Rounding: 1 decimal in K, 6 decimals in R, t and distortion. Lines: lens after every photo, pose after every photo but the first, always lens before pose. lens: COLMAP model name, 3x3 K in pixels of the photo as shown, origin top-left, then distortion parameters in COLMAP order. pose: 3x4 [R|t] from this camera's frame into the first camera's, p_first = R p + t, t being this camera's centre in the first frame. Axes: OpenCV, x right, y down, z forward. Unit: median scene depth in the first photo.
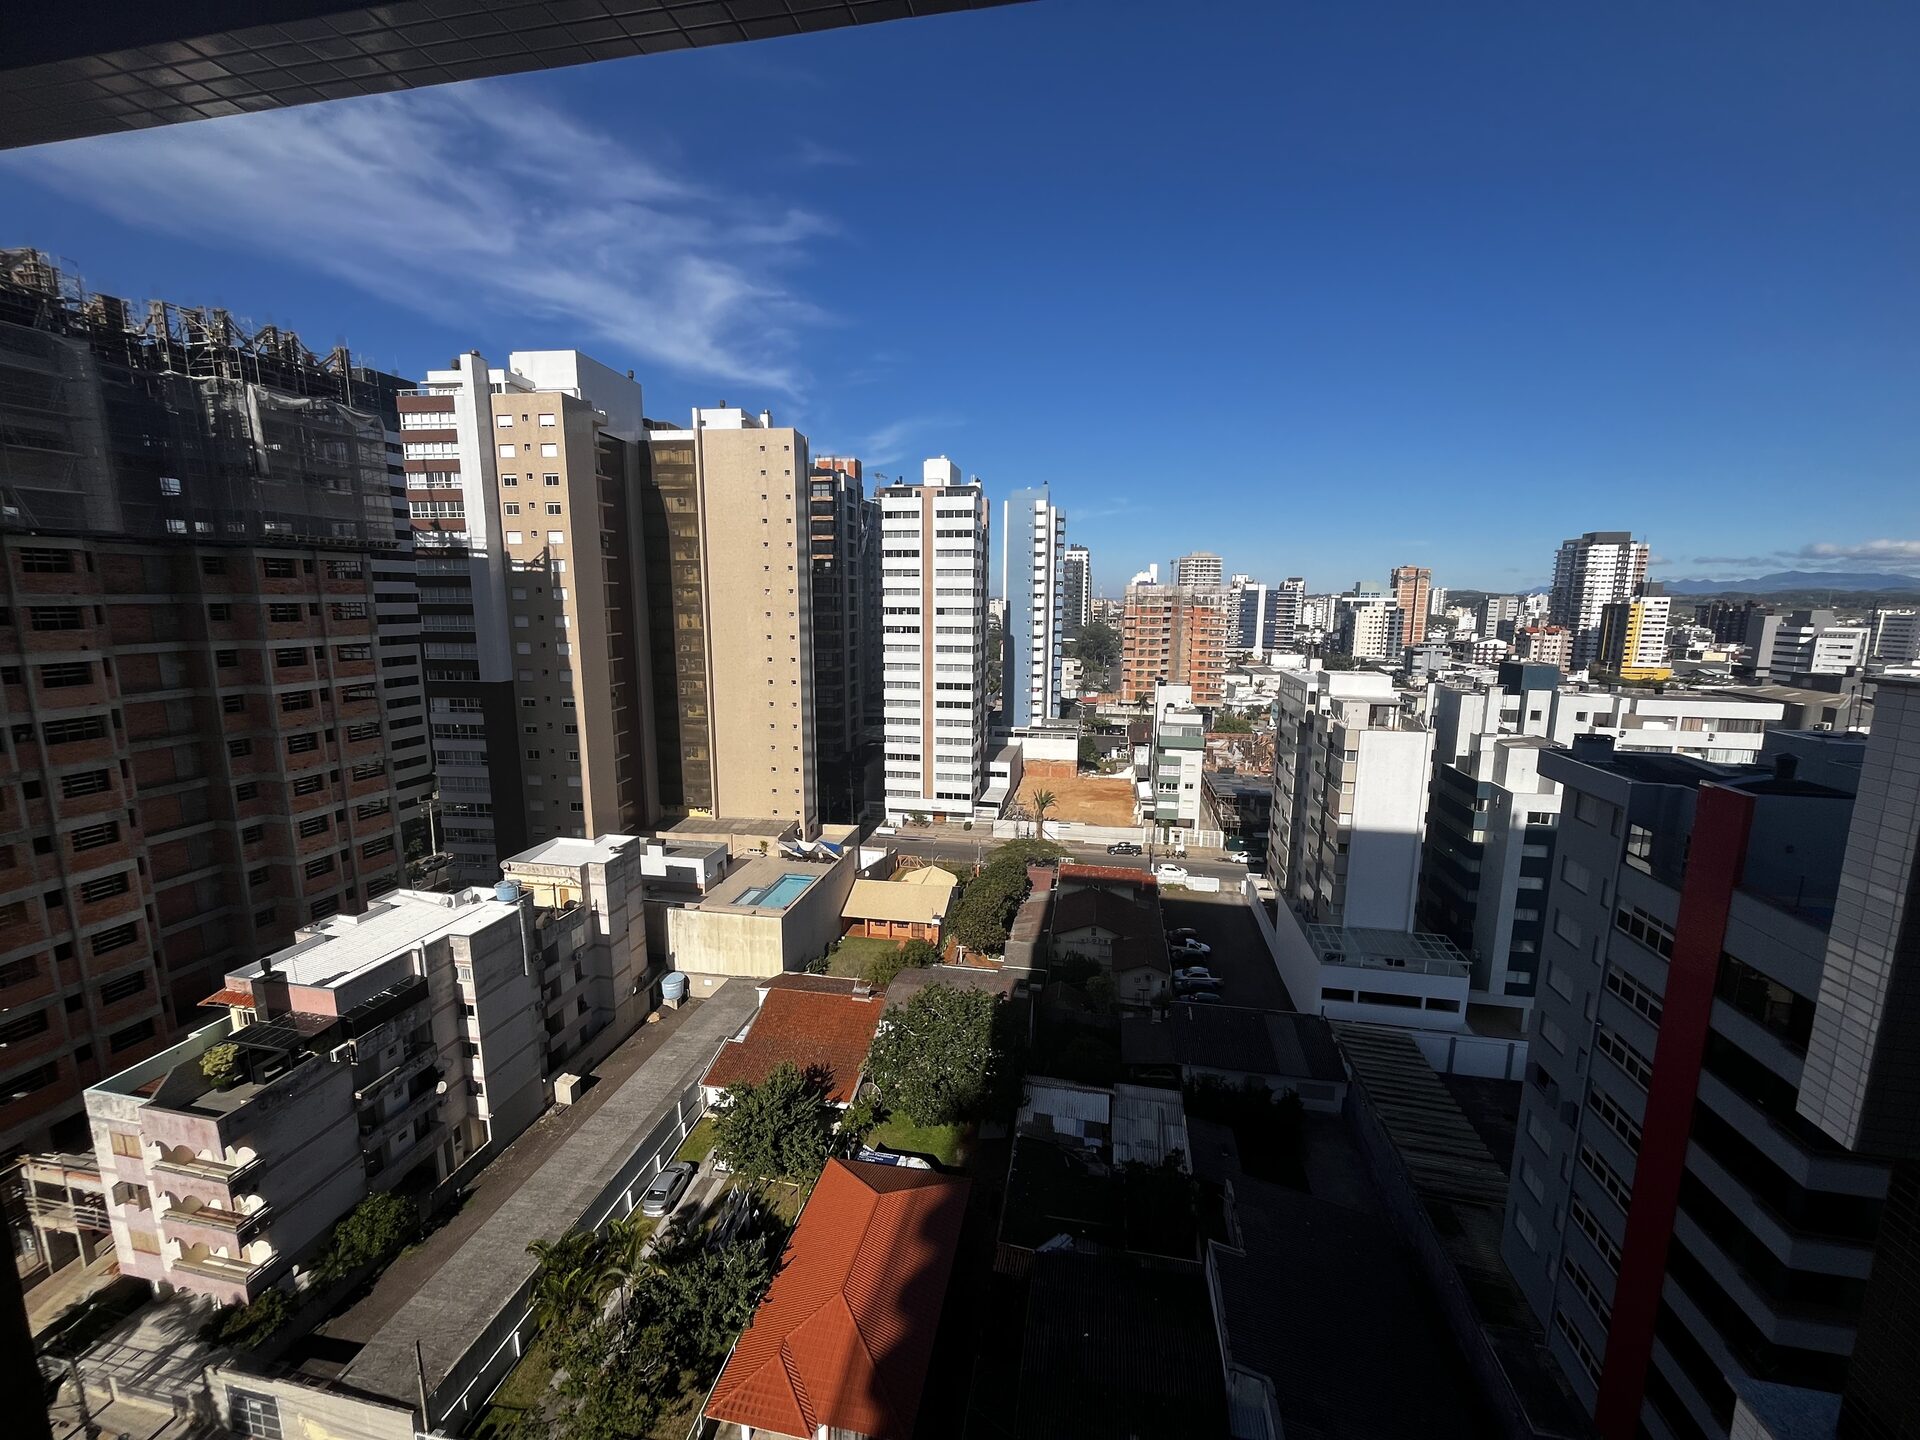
lens RADIAL K [[780.0, 0, 962.6], [0, 780.0, 715.1], [0, 0, 1]] dist [0.000242, -0.000273]
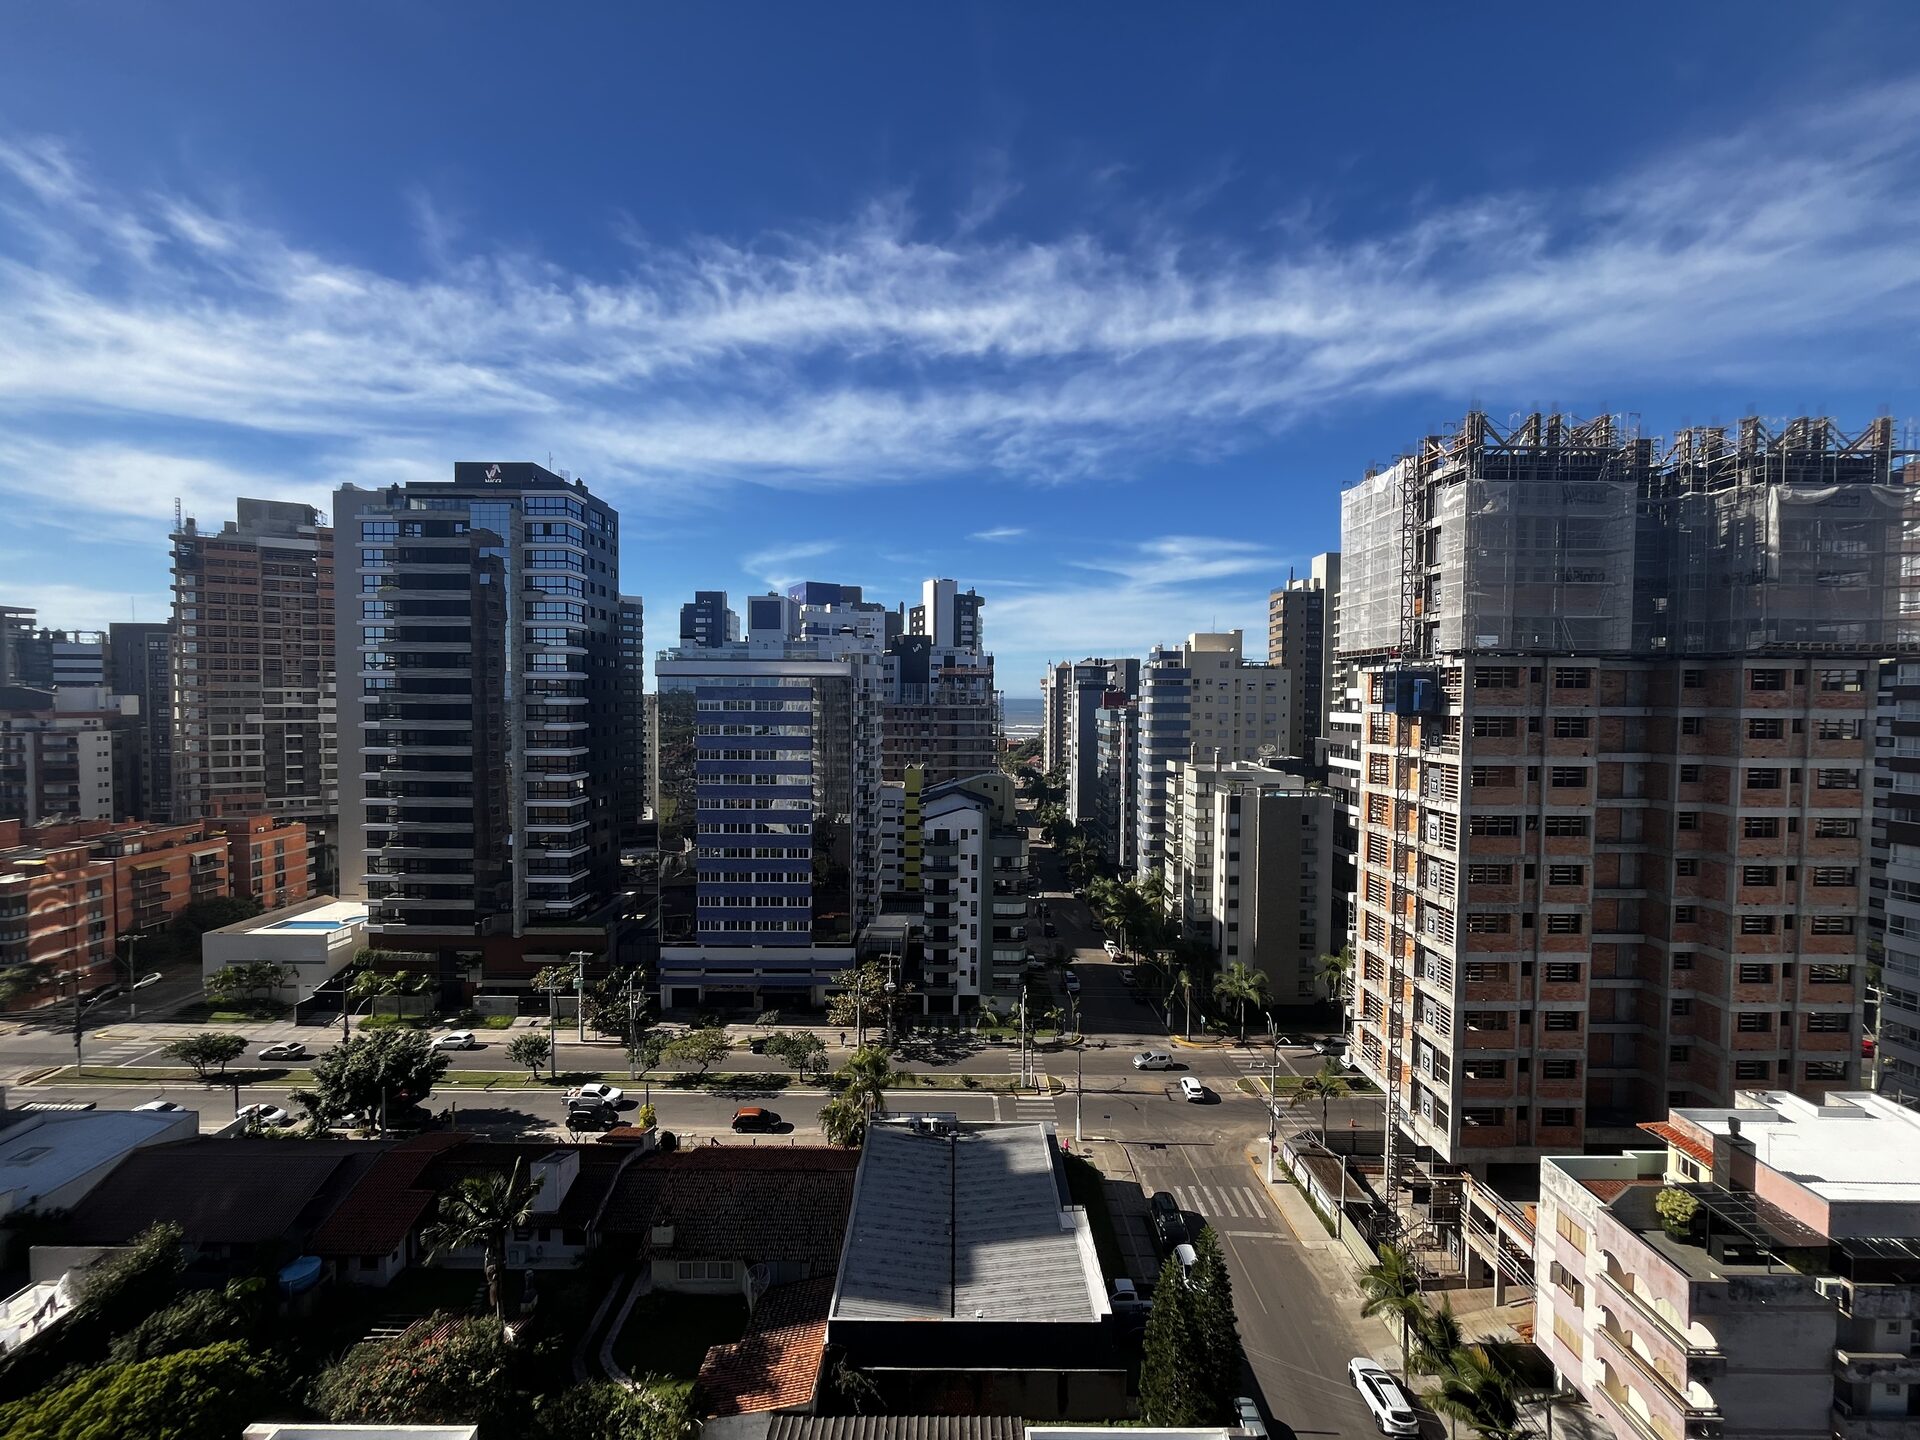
lens RADIAL K [[768.9, 0, 956.2], [0, 768.9, 714.9], [0, 0, 1]] dist [0.000979, -0.000124]
pose [[0.185579, 0.016369, -0.982493, -0.183847], [-0.159717, 0.987067, -0.013723, 0.014523], [0.969562, 0.159468, 0.185794, -0.072344]]
